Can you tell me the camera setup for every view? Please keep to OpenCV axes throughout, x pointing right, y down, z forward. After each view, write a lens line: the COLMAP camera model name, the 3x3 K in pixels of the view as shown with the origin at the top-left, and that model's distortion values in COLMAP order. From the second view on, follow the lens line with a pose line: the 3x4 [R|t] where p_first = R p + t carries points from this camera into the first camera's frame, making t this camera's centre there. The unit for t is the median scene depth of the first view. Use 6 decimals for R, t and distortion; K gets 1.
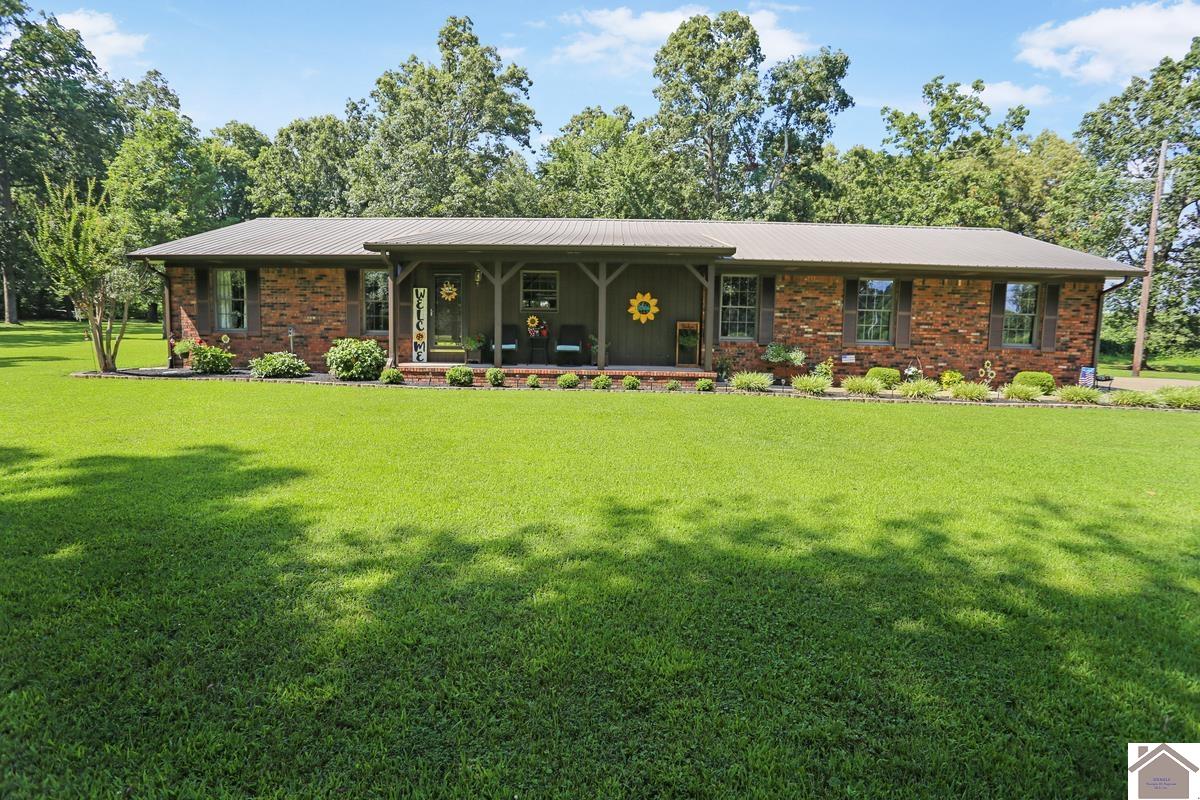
lens RADIAL K [[585.2, 0, 600.0], [0, 585.2, 400.0], [0, 0, 1]] dist [-0.067590, 0.031204]
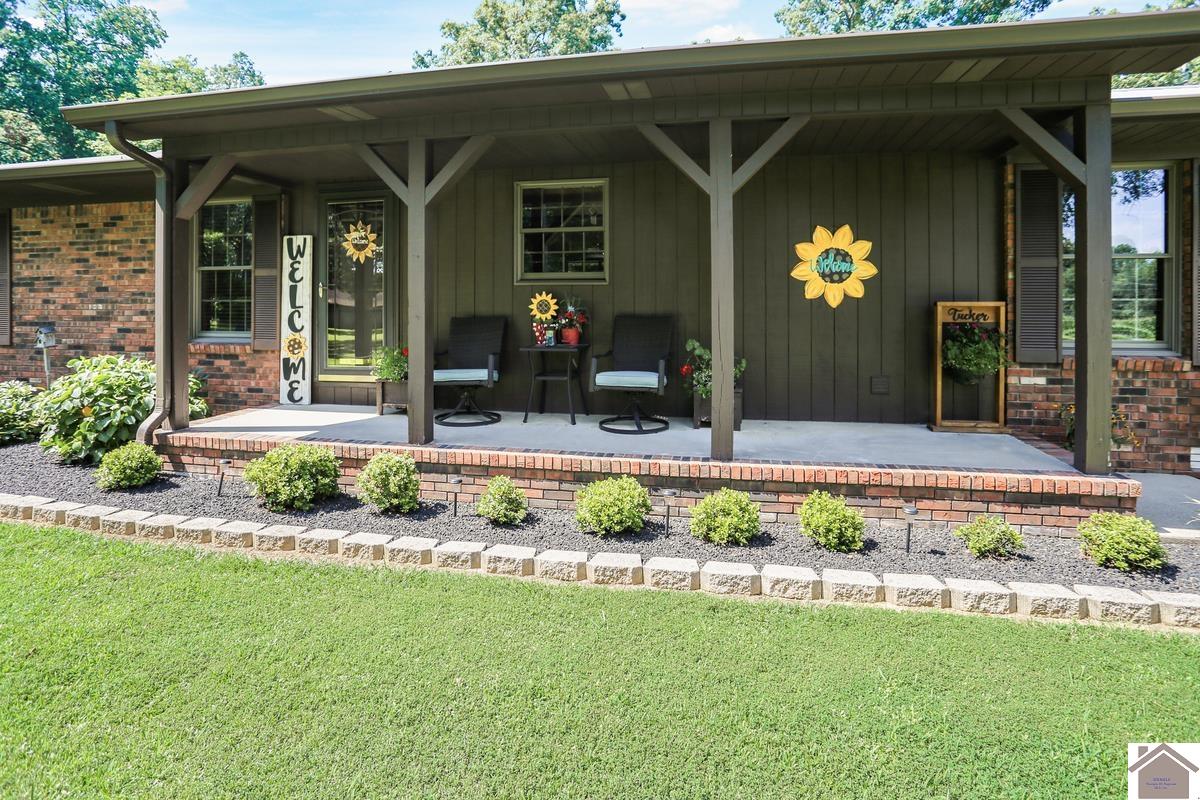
lens RADIAL K [[633.9, 0, 600.4], [0, 633.9, 341.9], [0, 0, 1]] dist [-0.086189, 0.047386]
pose [[0.984577, -0.008706, -0.174737, -0.002077], [-0.003838, 0.997446, -0.071320, -0.079828], [0.174912, 0.070891, 0.982029, 0.581831]]
